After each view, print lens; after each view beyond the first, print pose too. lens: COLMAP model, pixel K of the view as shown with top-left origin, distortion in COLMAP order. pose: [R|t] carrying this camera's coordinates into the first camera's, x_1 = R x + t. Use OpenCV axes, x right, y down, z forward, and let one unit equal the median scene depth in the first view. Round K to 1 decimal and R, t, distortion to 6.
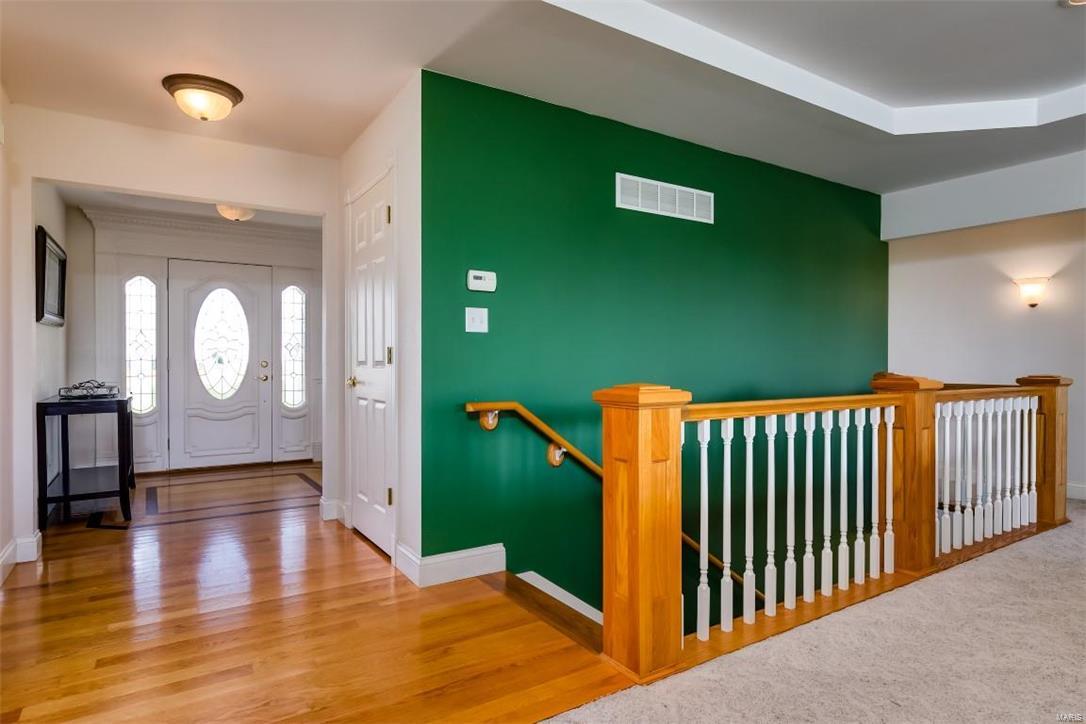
lens RADIAL K [[615.4, 0, 540.3], [0, 615.4, 351.2], [0, 0, 1]] dist [0.002527, -0.002817]
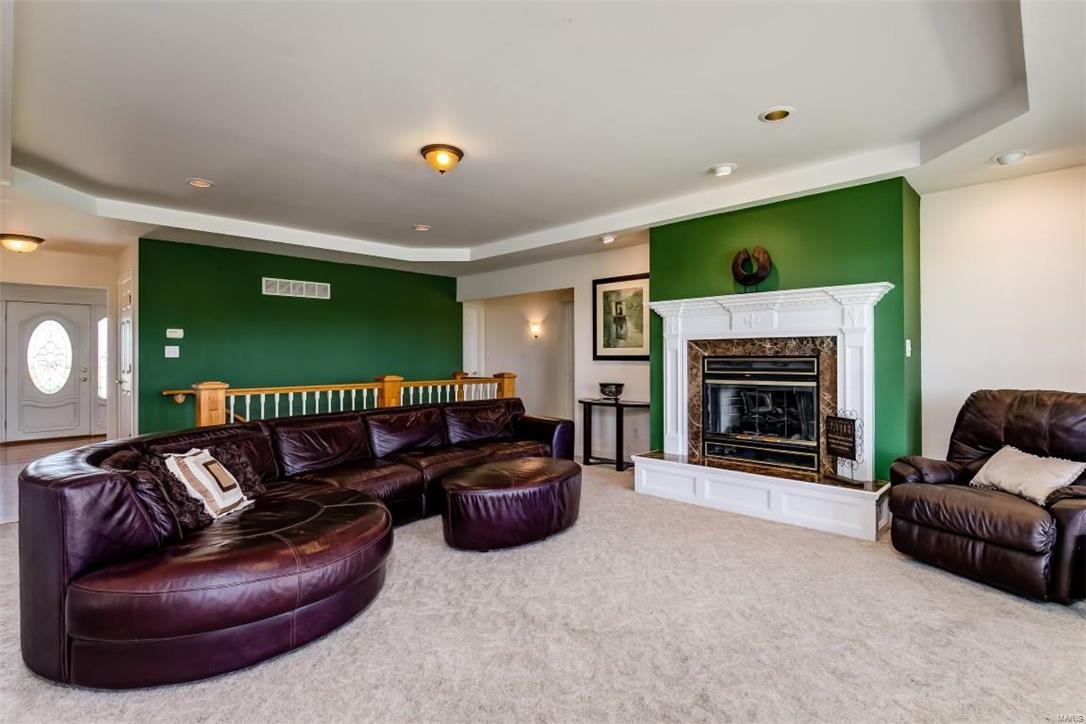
lens RADIAL K [[532.0, 0, 541.3], [0, 532.0, 346.0], [0, 0, 1]] dist [-0.003099, -0.000672]
pose [[0.974379, -0.001698, 0.224908, 0.560716], [0.003325, 0.999971, -0.006857, -0.041673], [-0.224889, 0.007429, 0.974356, -0.827062]]
